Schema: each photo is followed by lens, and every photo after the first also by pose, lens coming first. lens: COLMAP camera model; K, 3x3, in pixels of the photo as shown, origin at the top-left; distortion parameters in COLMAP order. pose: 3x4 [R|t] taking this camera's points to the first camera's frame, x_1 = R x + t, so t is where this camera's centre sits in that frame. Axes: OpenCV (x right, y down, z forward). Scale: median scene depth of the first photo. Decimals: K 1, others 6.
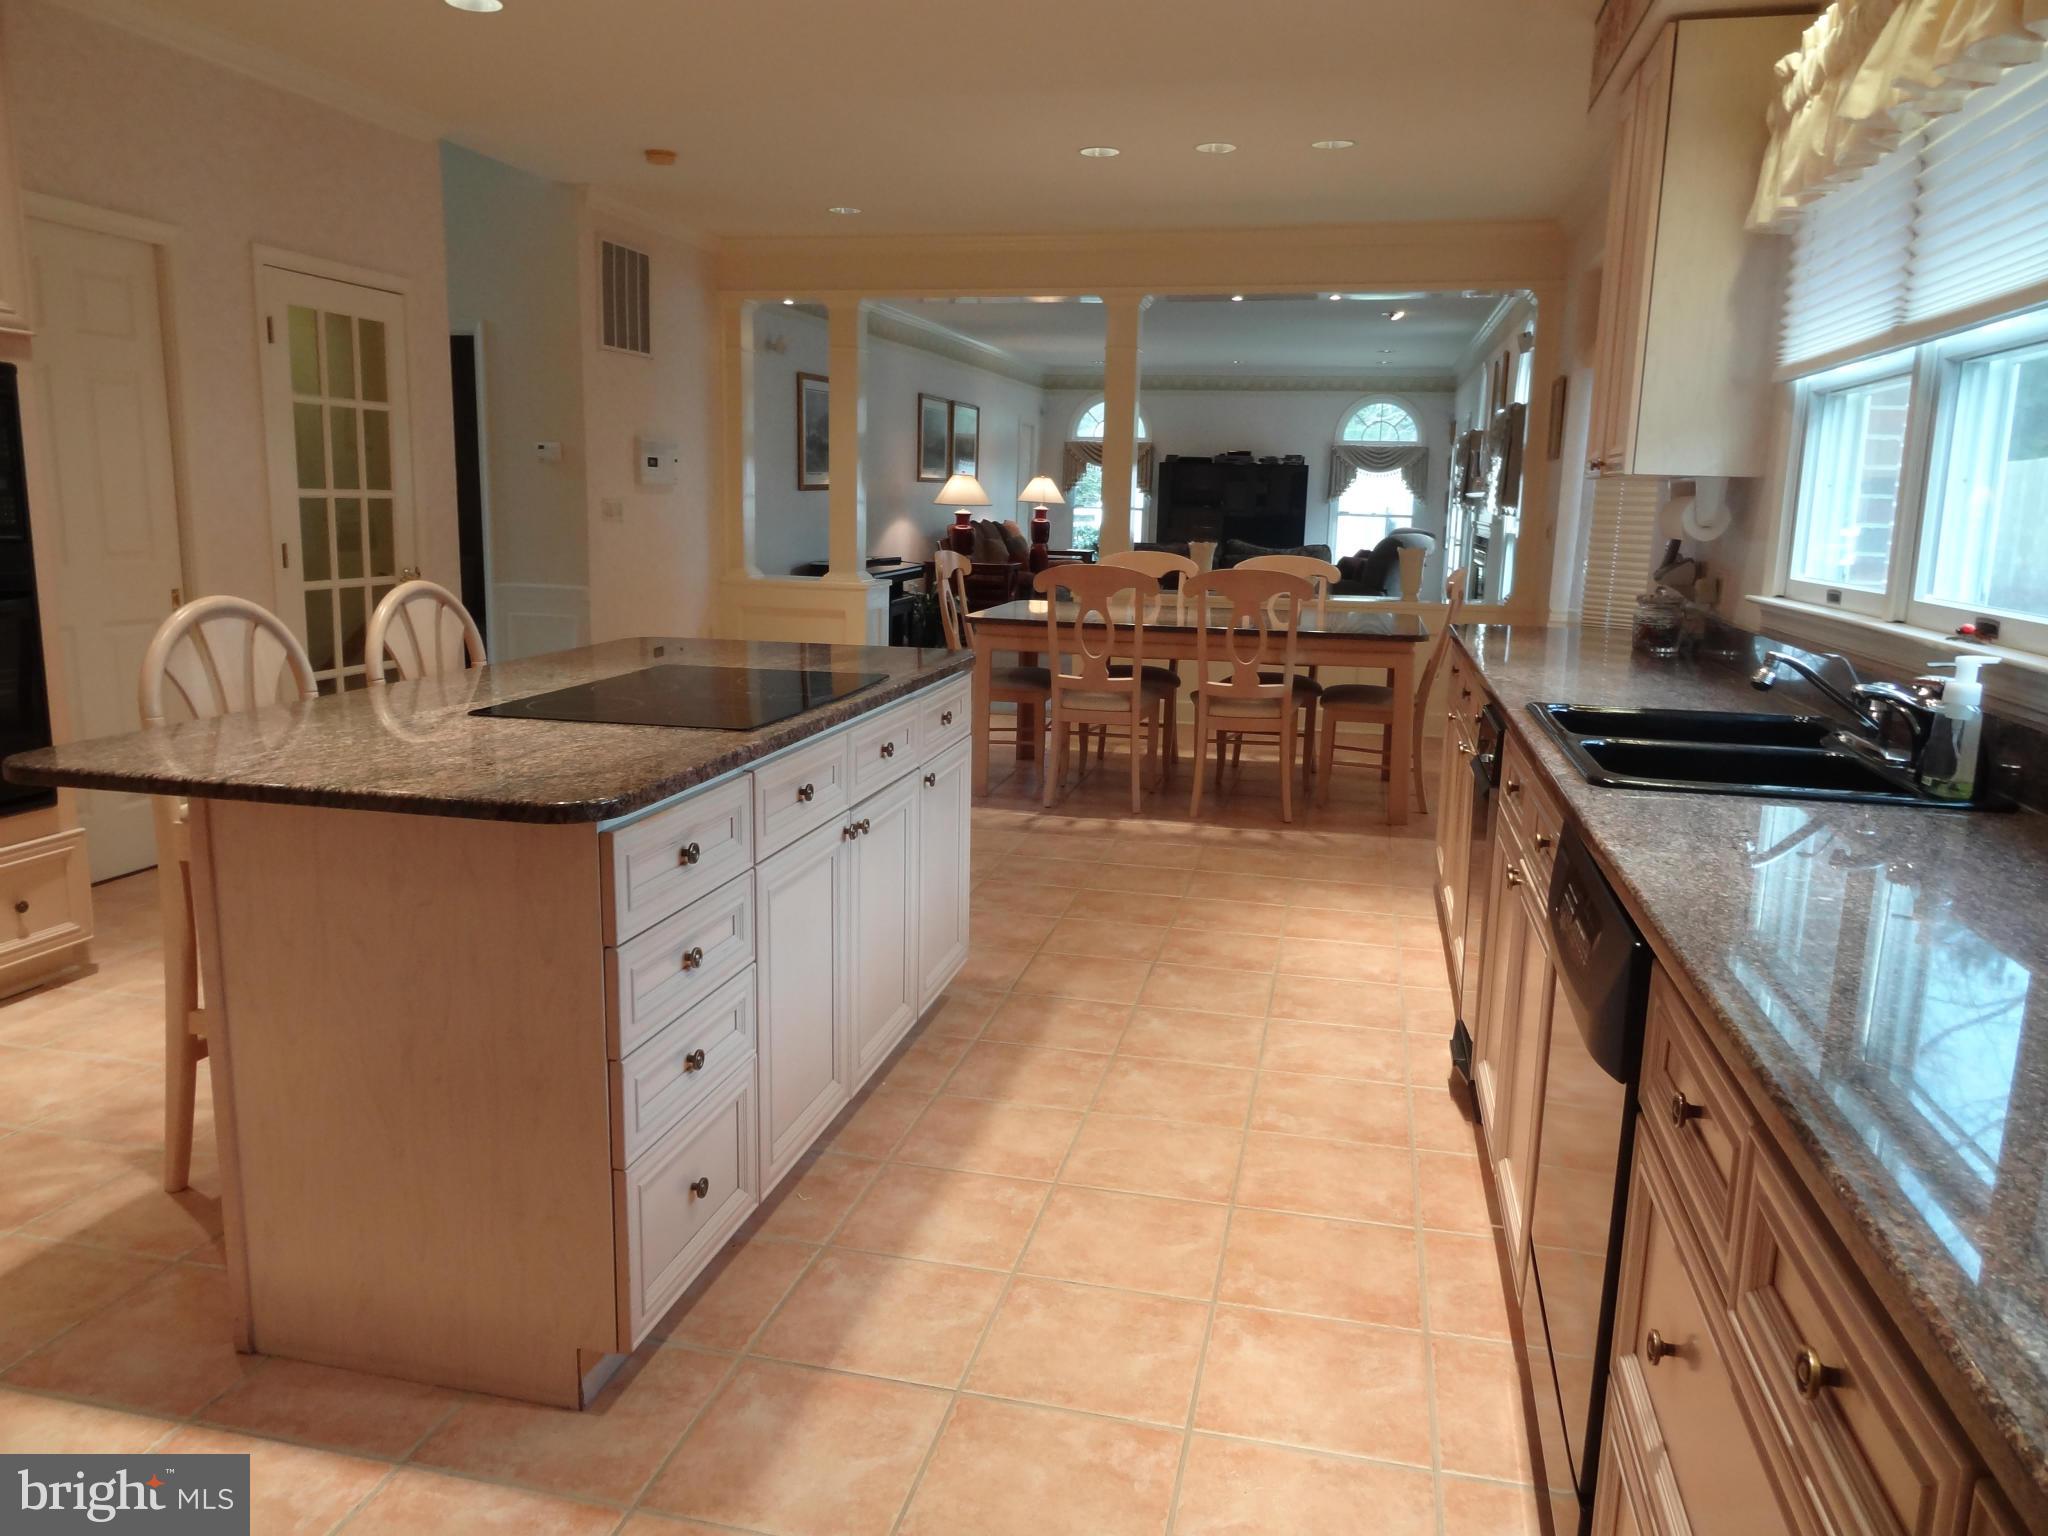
lens RADIAL K [[1419.6, 0, 1024.0], [0, 1419.6, 768.0], [0, 0, 1]] dist [0.006622, 0.002176]
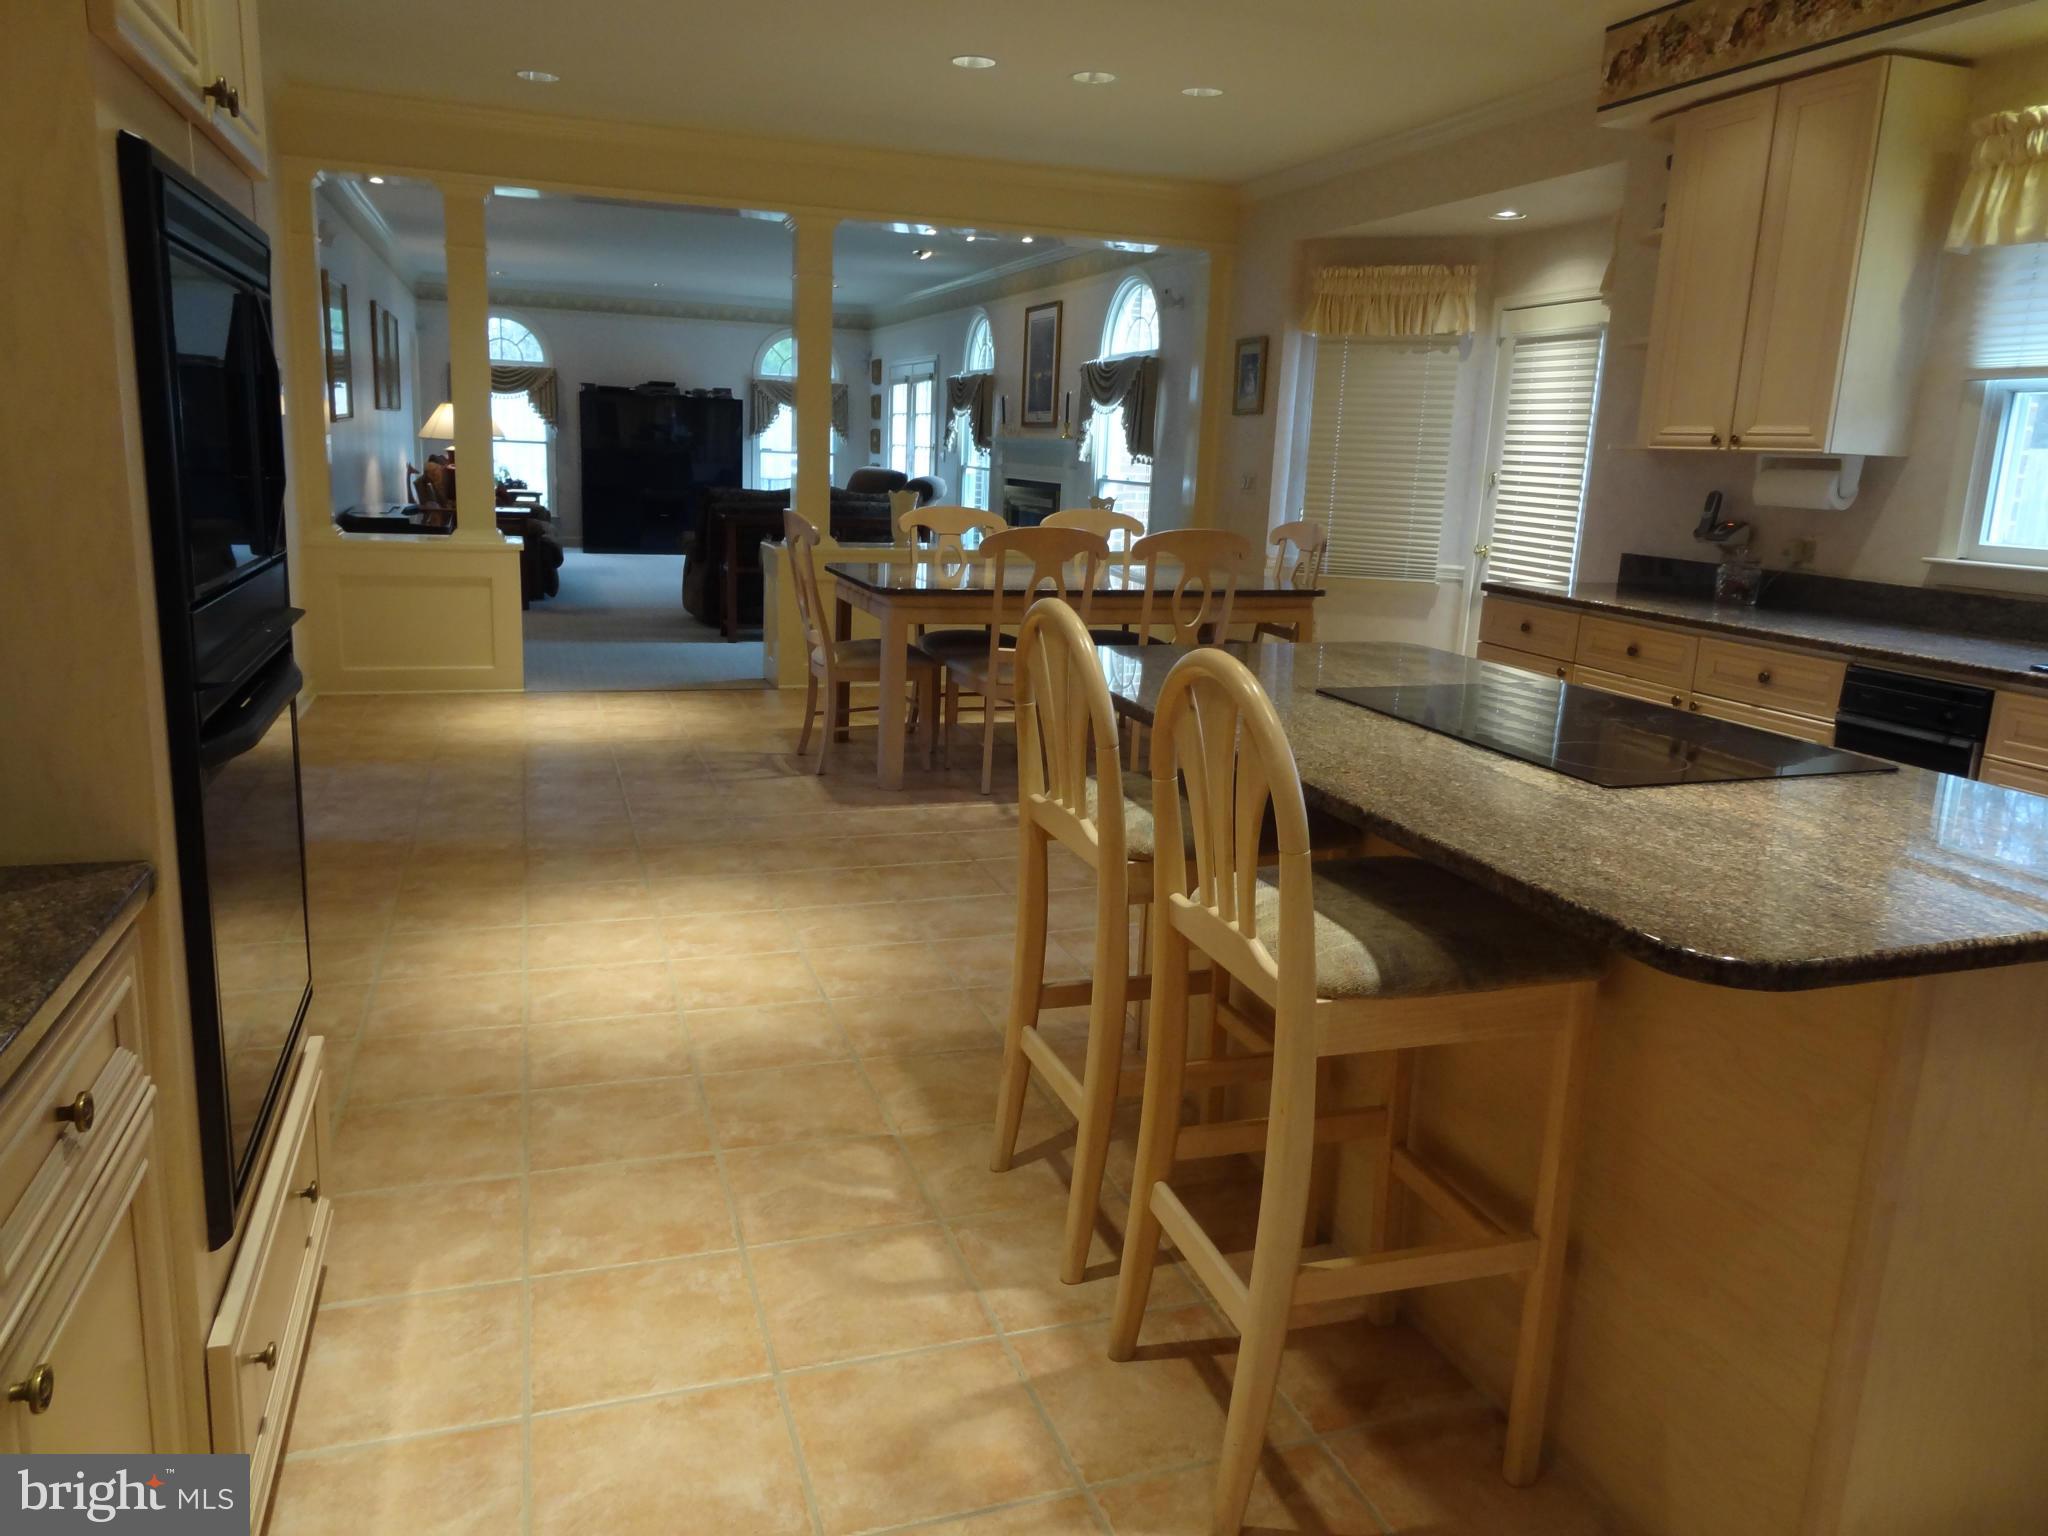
lens RADIAL K [[1419.6, 0, 1024.0], [0, 1419.6, 768.0], [0, 0, 1]] dist [0.006622, 0.002176]
pose [[0.845923, -0.106387, 0.522587, -0.303815], [0.080507, 0.994145, 0.072067, -0.037056], [-0.527194, -0.018892, 0.849535, 0.149753]]
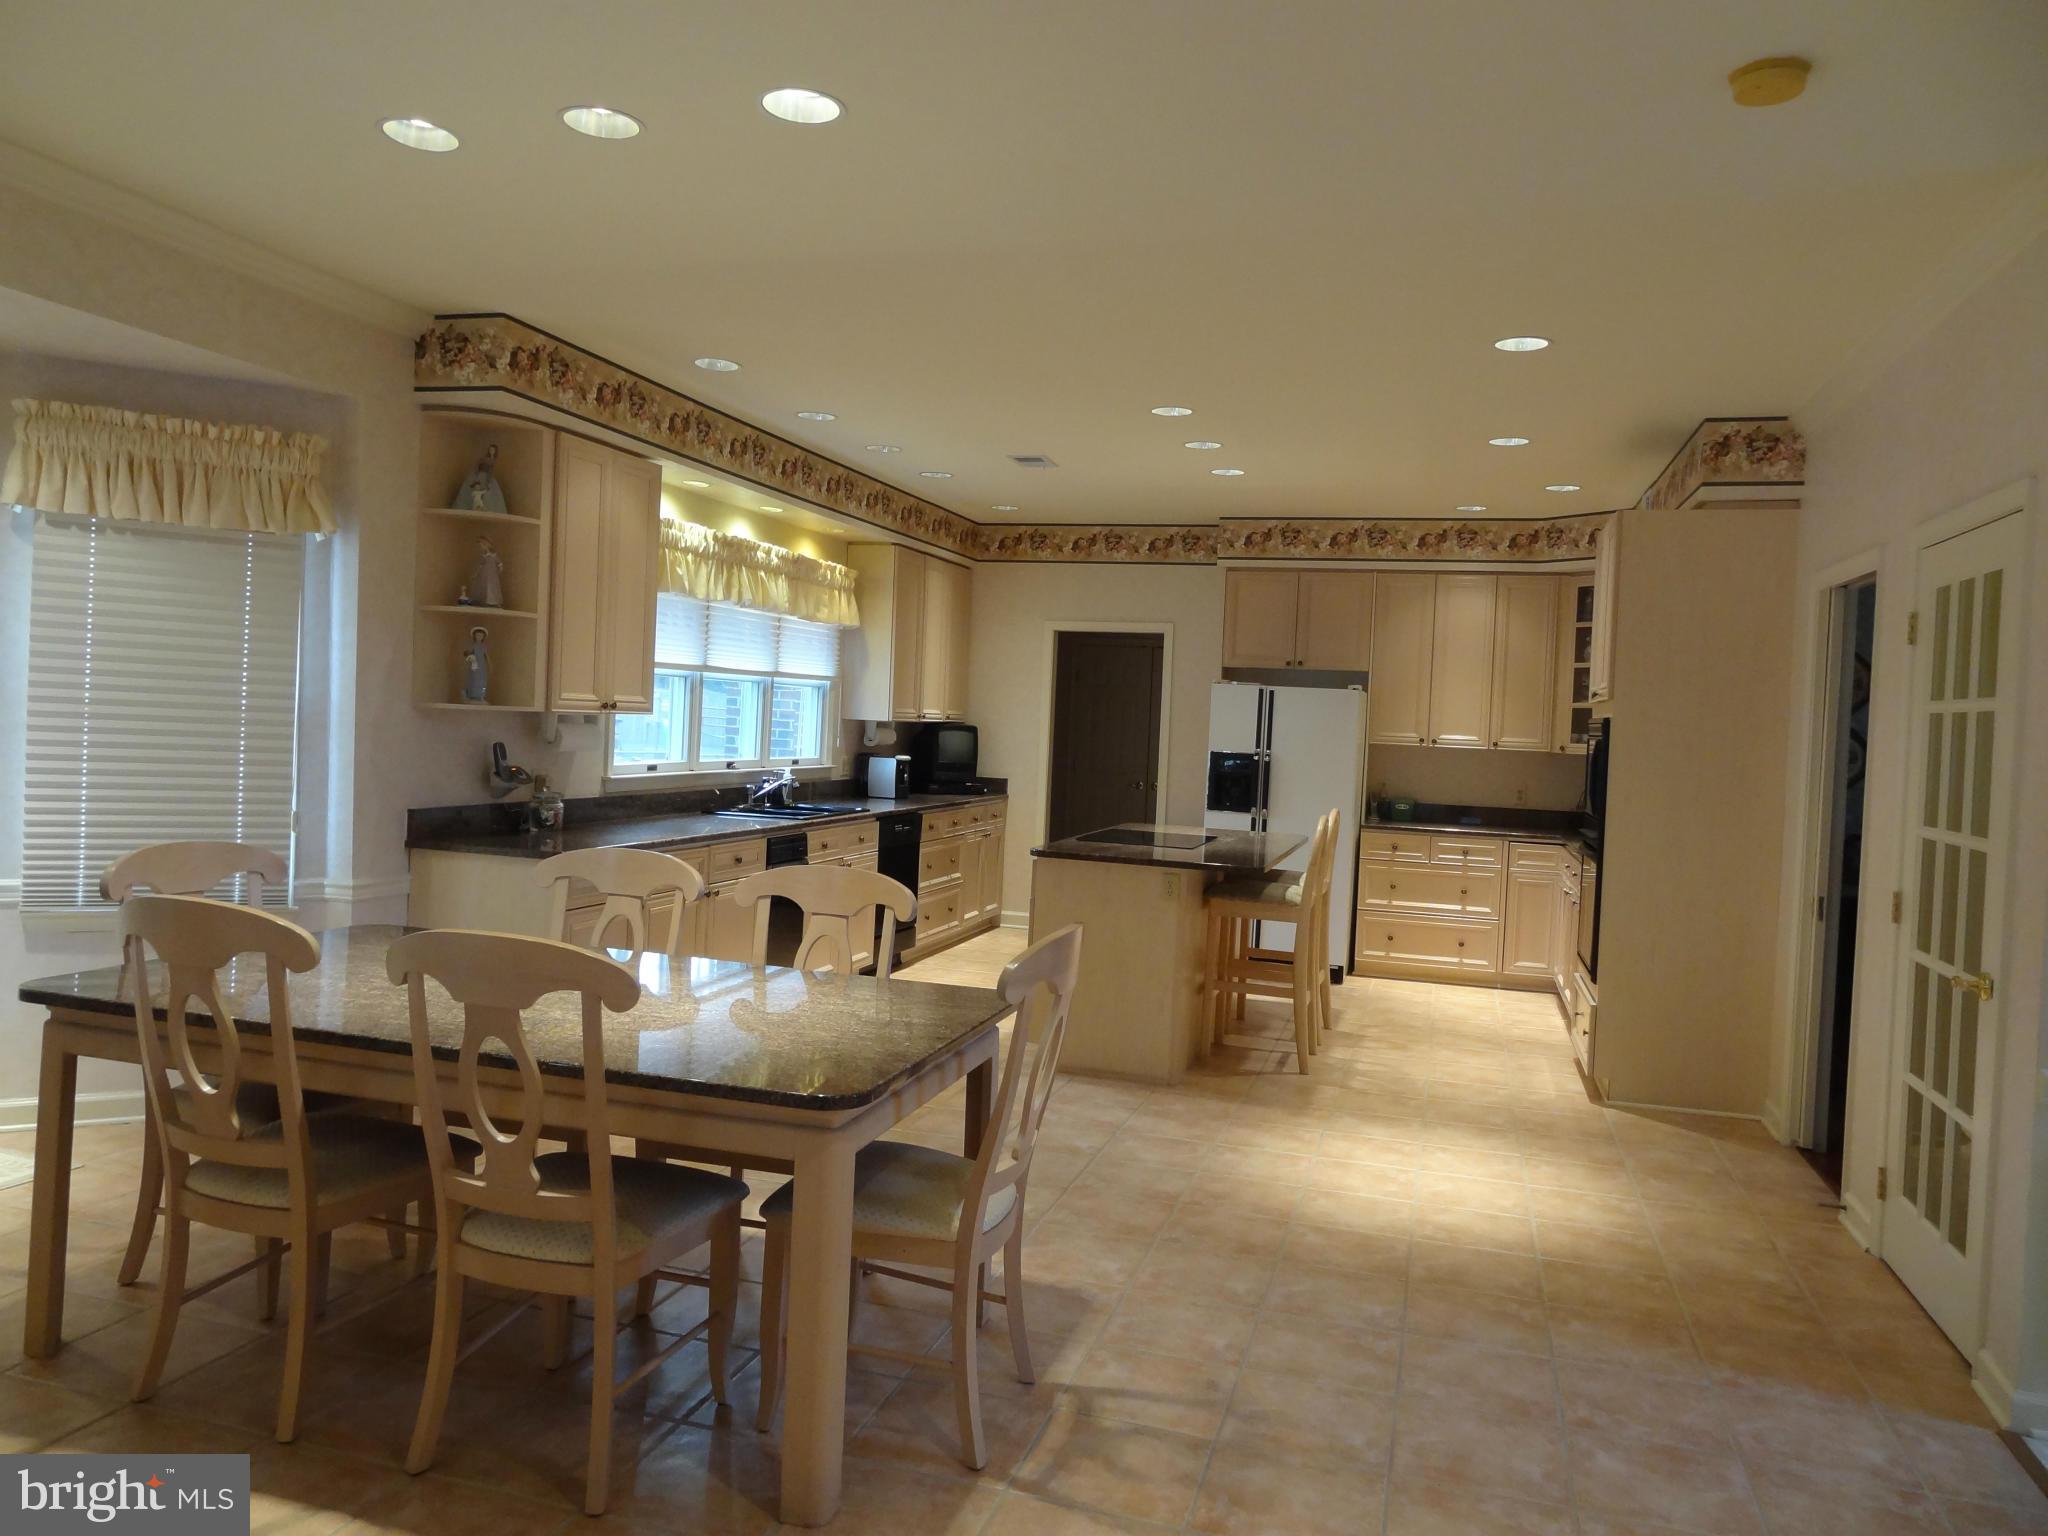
lens RADIAL K [[1419.6, 0, 1024.0], [0, 1419.6, 768.0], [0, 0, 1]] dist [0.006622, 0.002176]
pose [[-0.995467, -0.071916, 0.062230, -0.053149], [-0.056152, 0.972573, 0.225719, -0.224139], [-0.076756, 0.221201, -0.972203, 1.064119]]
